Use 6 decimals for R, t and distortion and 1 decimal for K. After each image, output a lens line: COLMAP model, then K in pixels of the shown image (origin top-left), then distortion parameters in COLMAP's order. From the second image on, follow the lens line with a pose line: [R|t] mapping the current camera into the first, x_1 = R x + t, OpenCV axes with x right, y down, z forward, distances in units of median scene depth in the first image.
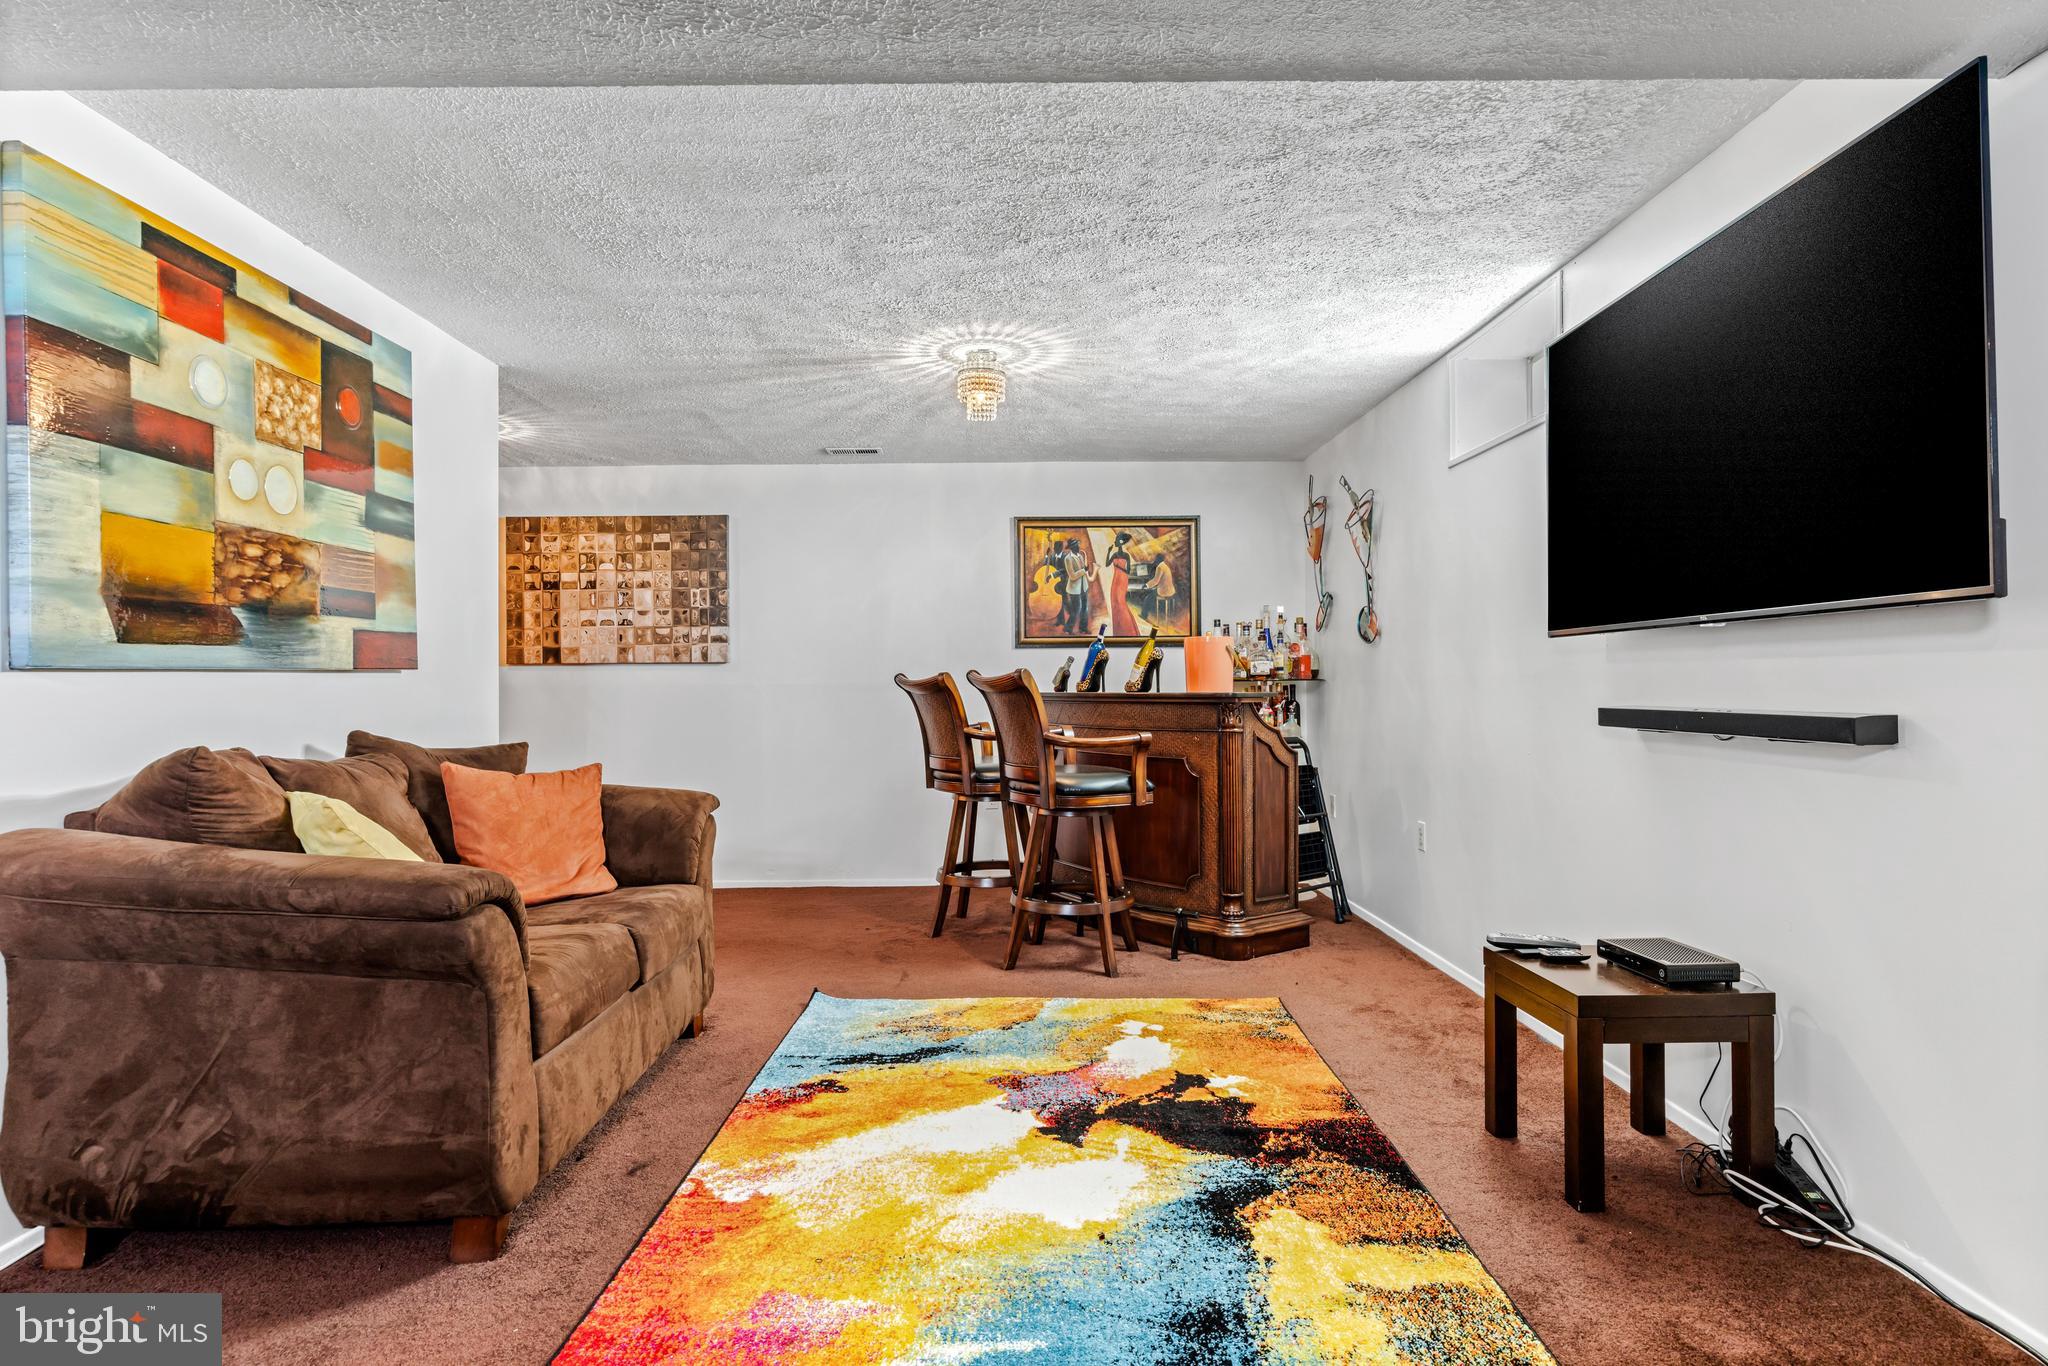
lens RADIAL K [[1097.5, 0, 1021.6], [0, 1097.5, 678.8], [0, 0, 1]] dist [-0.003354, -0.000512]
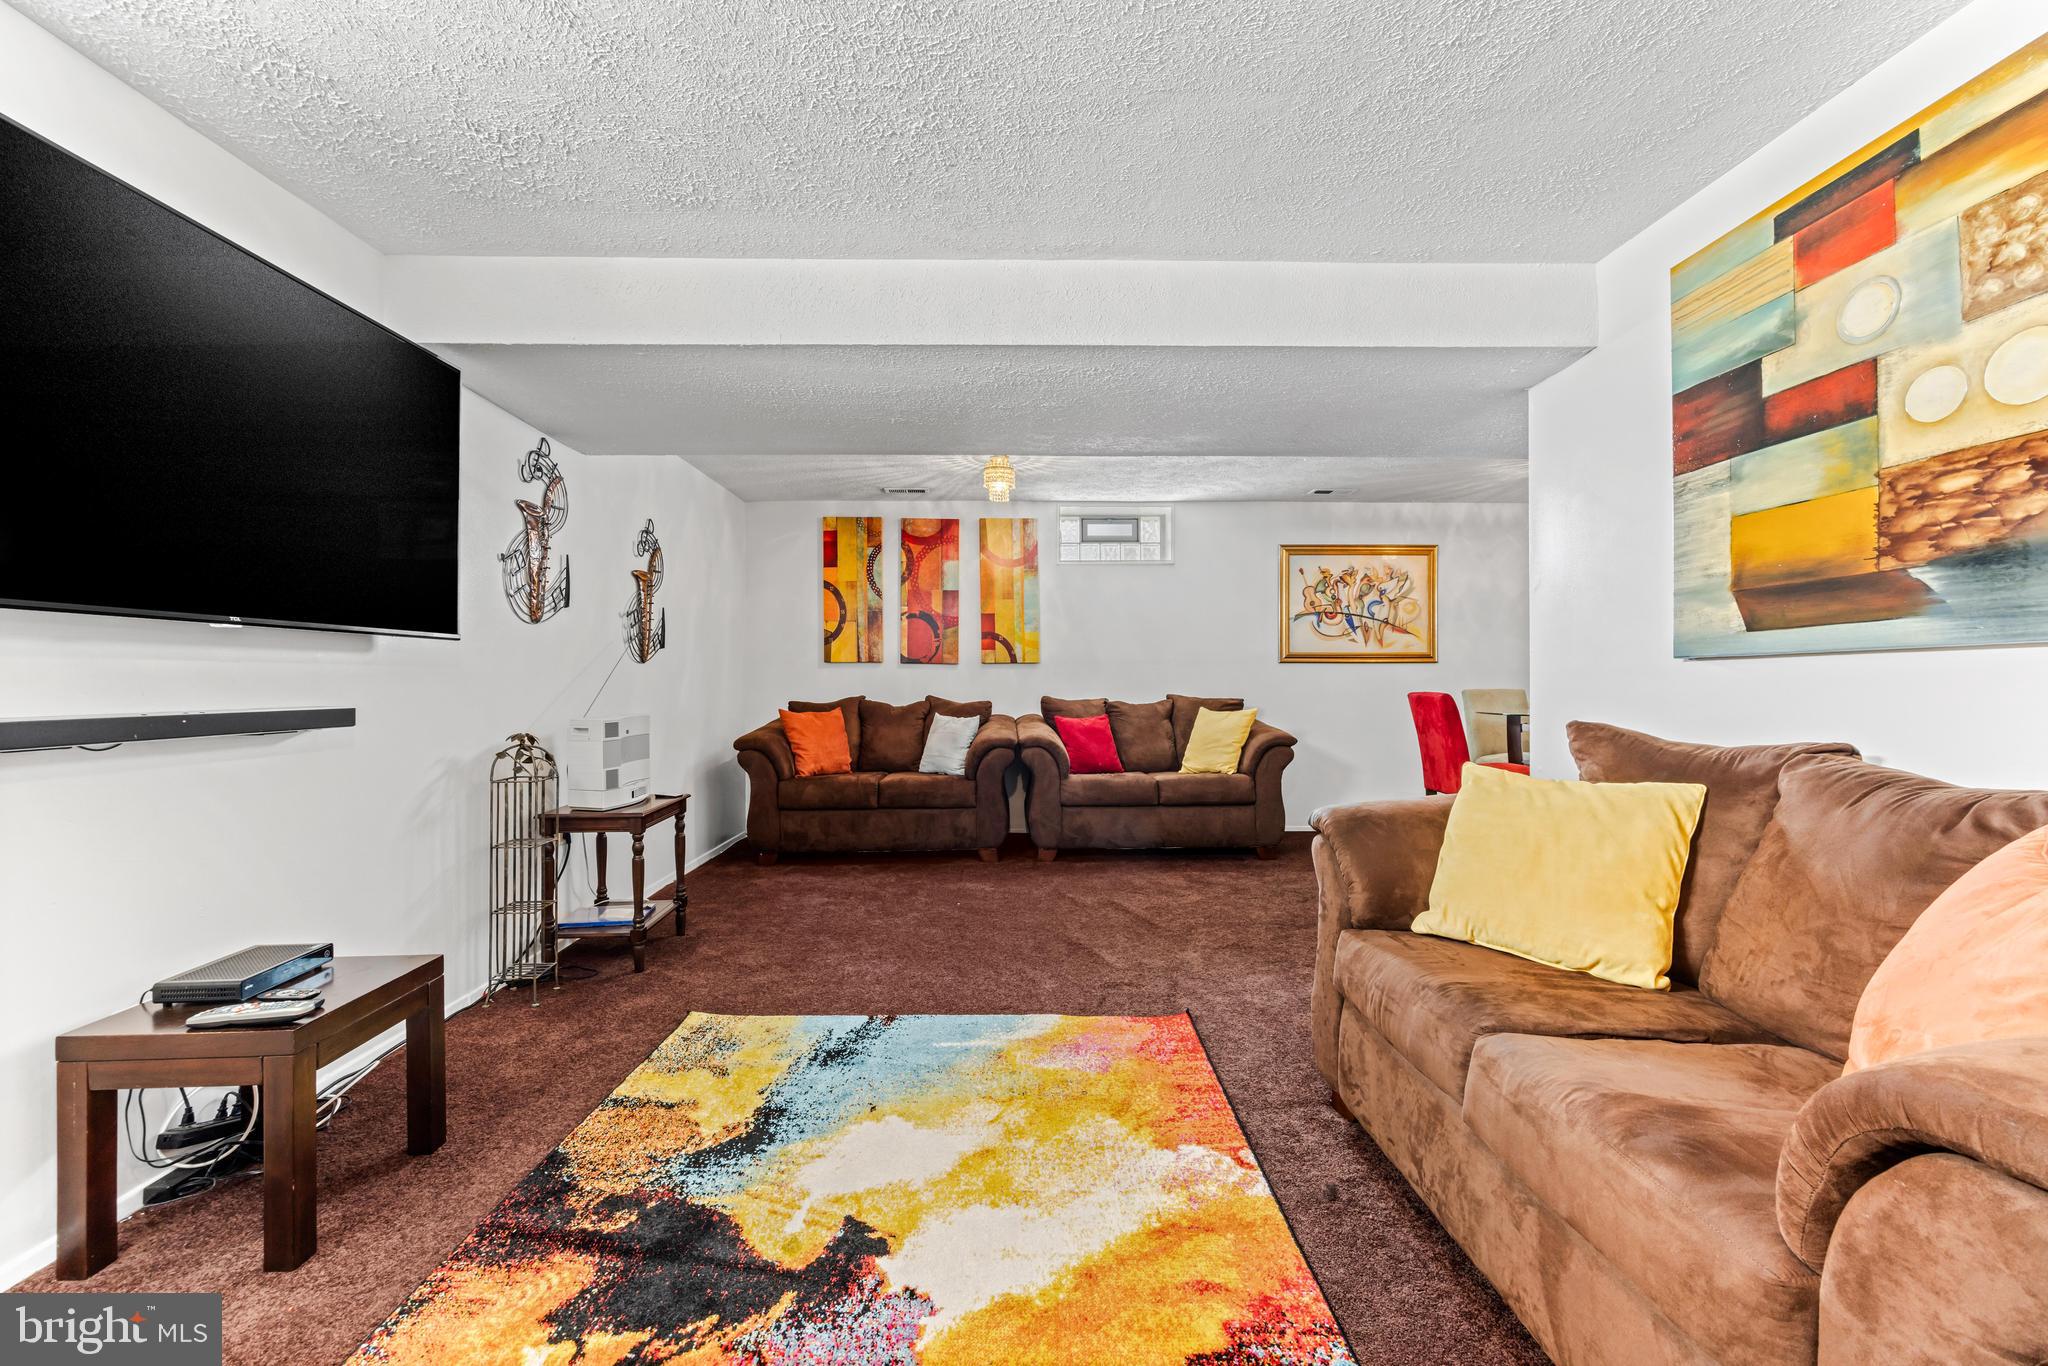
lens RADIAL K [[824.2, 0, 1016.3], [0, 824.2, 671.3], [0, 0, 1]] dist [0.000723, 0.000431]
pose [[-0.999938, 0.010290, -0.004257, -0.075138], [0.010362, 0.999798, -0.017243, 0.011349], [0.004079, -0.017286, -0.999842, 1.547344]]
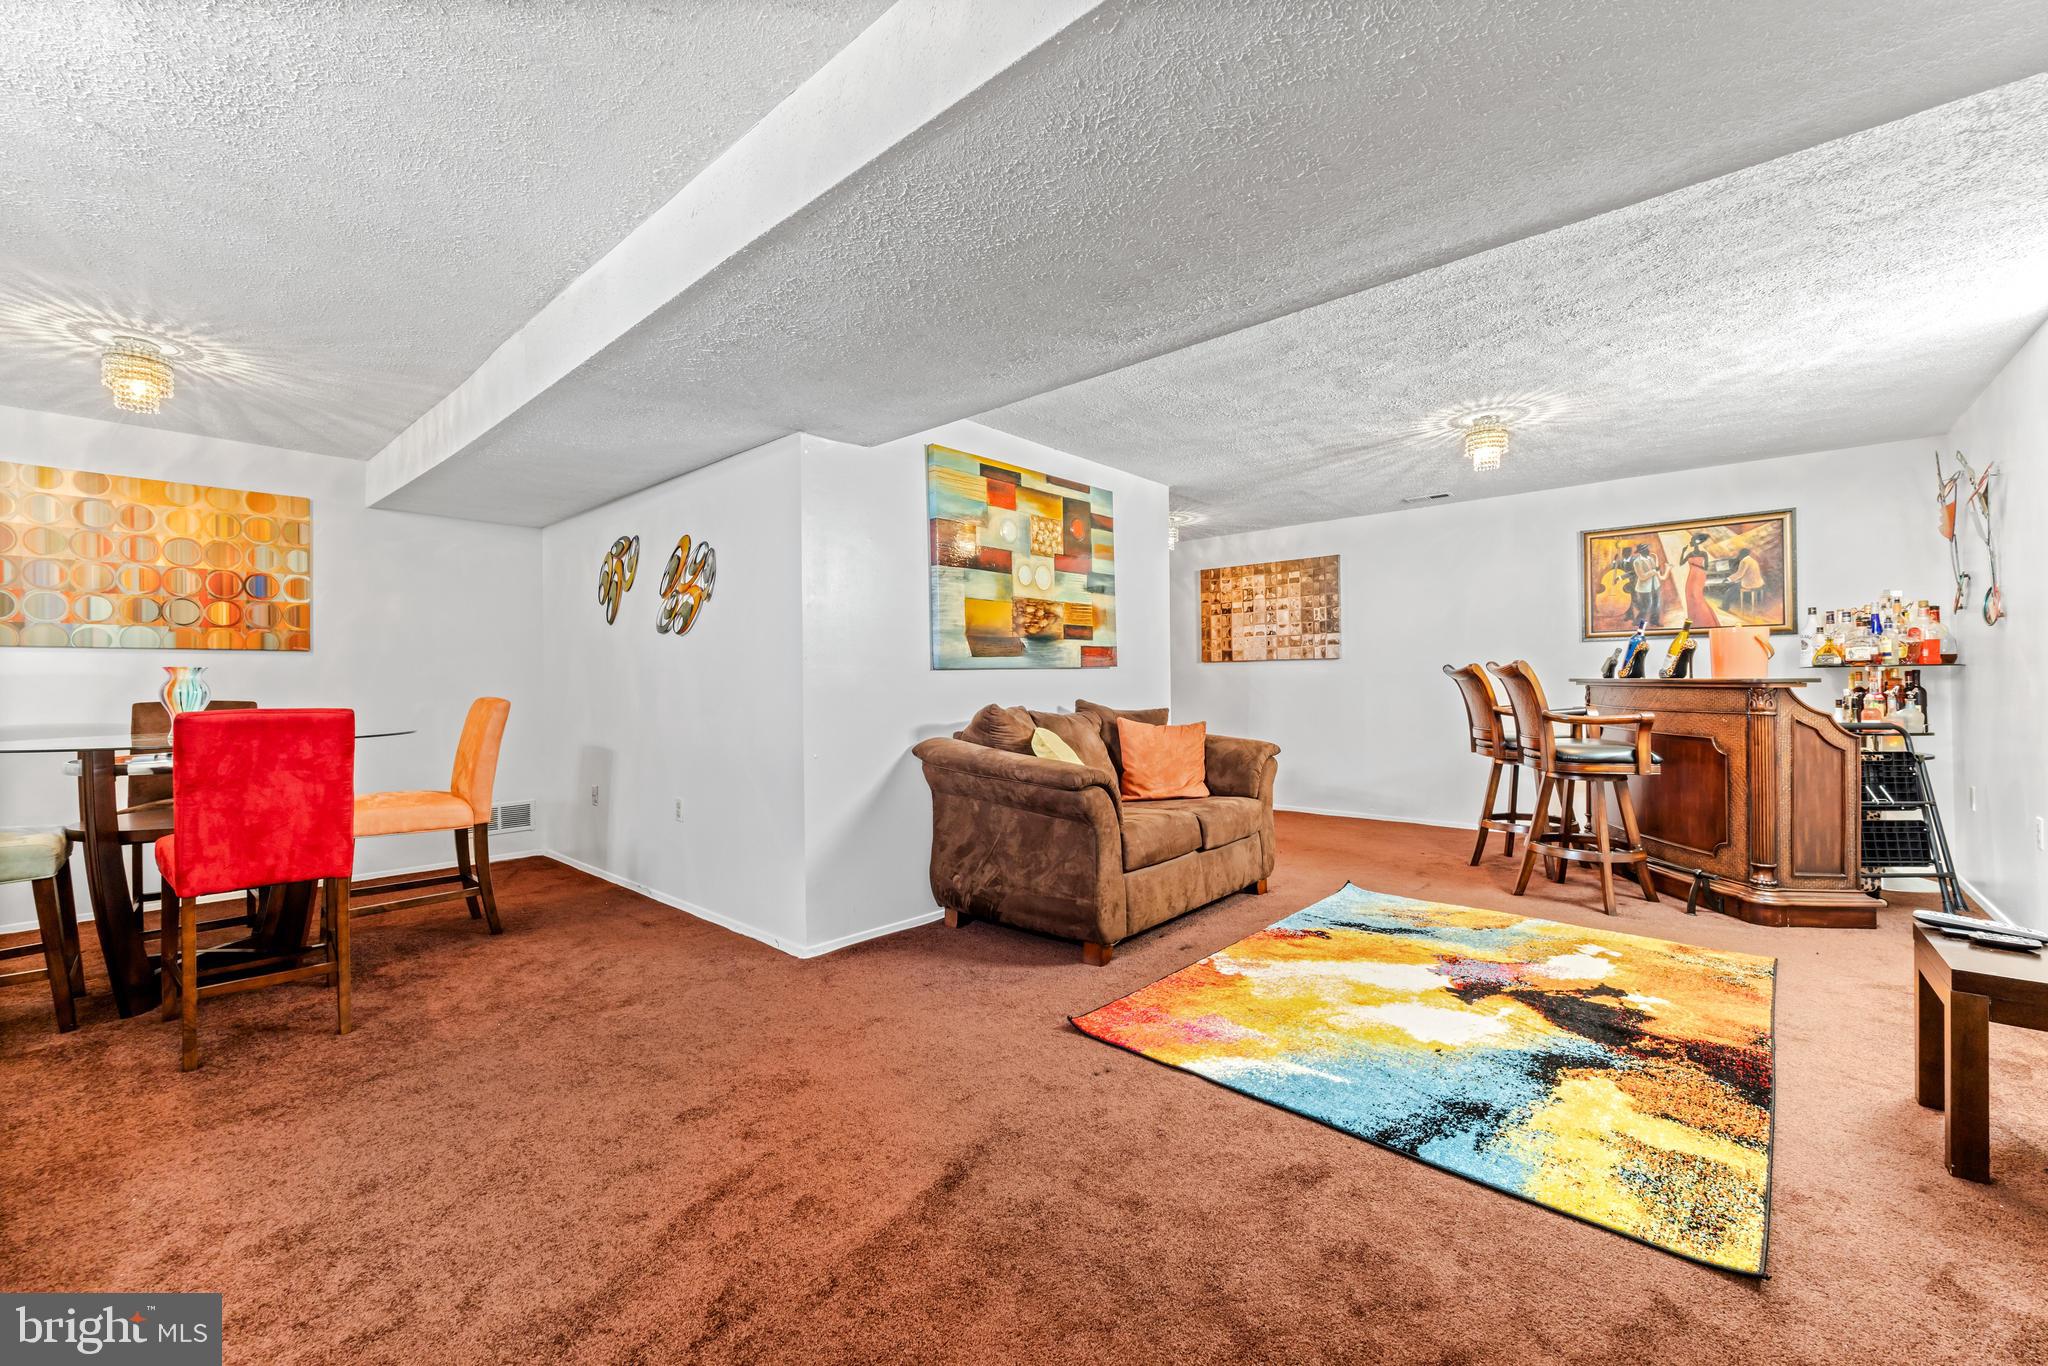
lens RADIAL K [[814.5, 0, 1026.4], [0, 814.5, 680.4], [0, 0, 1]] dist [-0.000185, -0.000039]
pose [[0.742796, -0.000514, -0.669518, 0.307493], [0.009399, 0.999909, 0.009660, -0.000060], [0.669452, -0.013468, 0.742733, -0.130652]]
